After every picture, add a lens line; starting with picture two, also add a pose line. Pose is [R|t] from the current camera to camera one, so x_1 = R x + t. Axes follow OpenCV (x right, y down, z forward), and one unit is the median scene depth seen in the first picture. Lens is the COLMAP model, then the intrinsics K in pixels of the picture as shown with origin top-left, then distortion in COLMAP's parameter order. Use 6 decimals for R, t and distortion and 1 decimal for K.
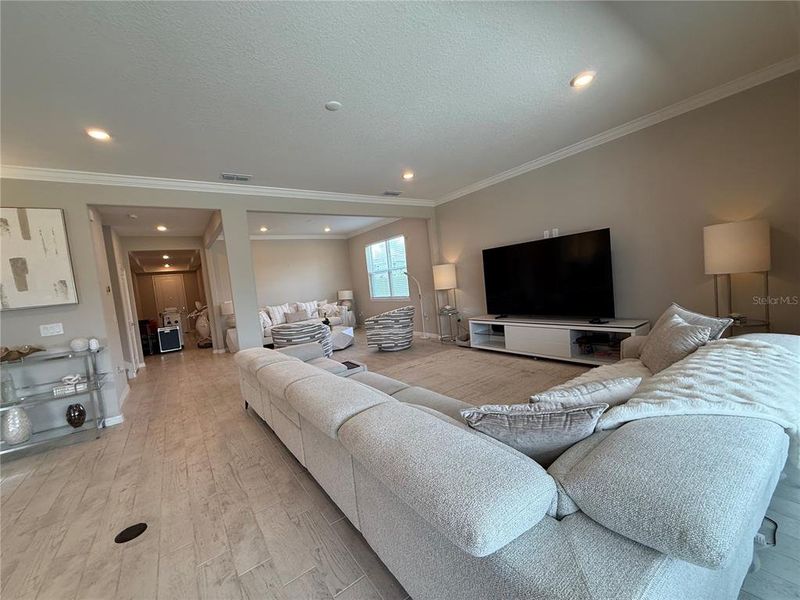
lens RADIAL K [[327.7, 0, 400.0], [0, 327.7, 300.0], [0, 0, 1]] dist [-0.000014, -0.000032]
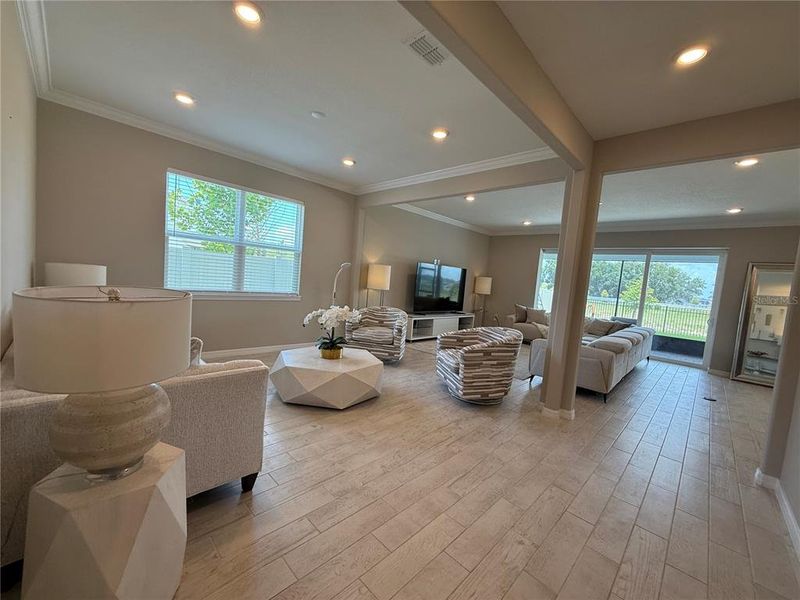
lens RADIAL K [[319.2, 0, 400.0], [0, 319.2, 300.0], [0, 0, 1]] dist [0.000202, 0.000103]
pose [[-0.185424, 0.016892, 0.982513, -1.027400], [-0.007673, 0.999797, -0.018637, 0.019502], [-0.982629, -0.010995, -0.185257, 1.393594]]
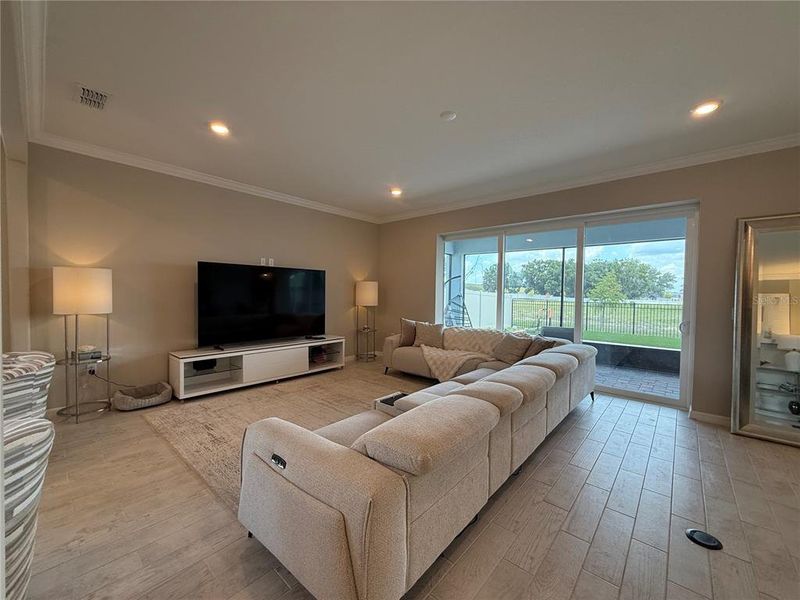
lens RADIAL K [[319.2, 0, 400.0], [0, 319.2, 300.0], [0, 0, 1]] dist [0.000202, 0.000103]
pose [[-0.228407, 0.075784, 0.970612, -0.597248], [0.065730, 0.995891, -0.062290, 0.011779], [-0.971344, 0.049571, -0.232449, 0.777051]]
